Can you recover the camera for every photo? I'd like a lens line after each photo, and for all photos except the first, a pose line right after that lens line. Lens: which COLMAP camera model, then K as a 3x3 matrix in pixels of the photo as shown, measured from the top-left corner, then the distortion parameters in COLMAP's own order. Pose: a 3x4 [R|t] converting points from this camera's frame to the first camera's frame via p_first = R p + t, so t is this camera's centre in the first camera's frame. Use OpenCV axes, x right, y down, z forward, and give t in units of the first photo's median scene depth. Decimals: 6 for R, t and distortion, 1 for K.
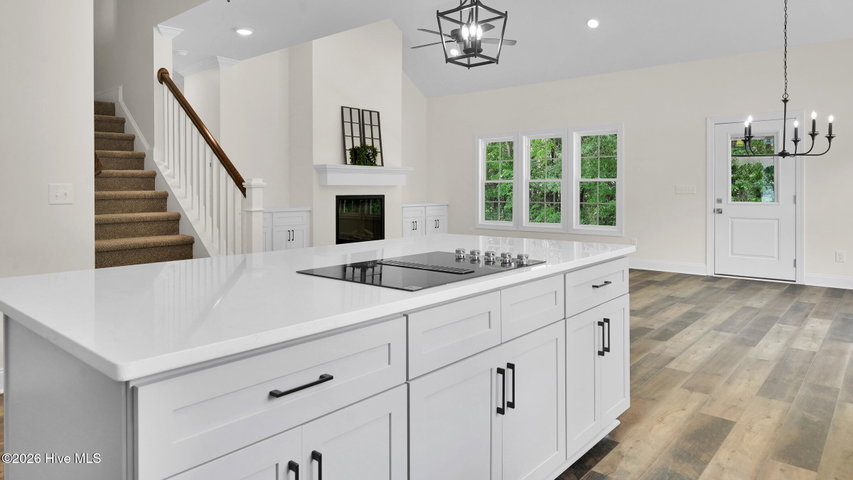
lens RADIAL K [[521.7, 0, 437.8], [0, 521.7, 192.0], [0, 0, 1]] dist [0.000892, 0.000068]
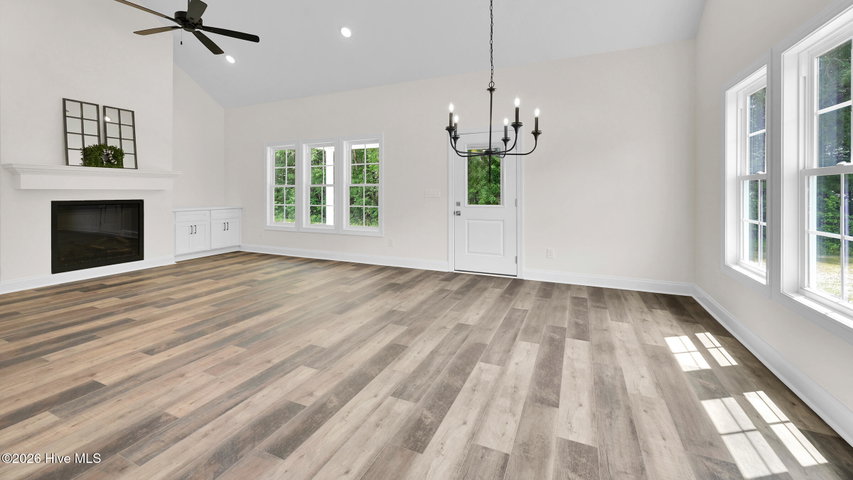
lens RADIAL K [[337.9, 0, 423.2], [0, 337.9, 193.2], [0, 0, 1]] dist [0.002650, 0.000255]
pose [[0.959733, -0.000749, 0.280914, 0.269479], [0.001702, 0.999994, -0.003148, -0.003988], [-0.280910, 0.003500, 0.959728, 0.335721]]
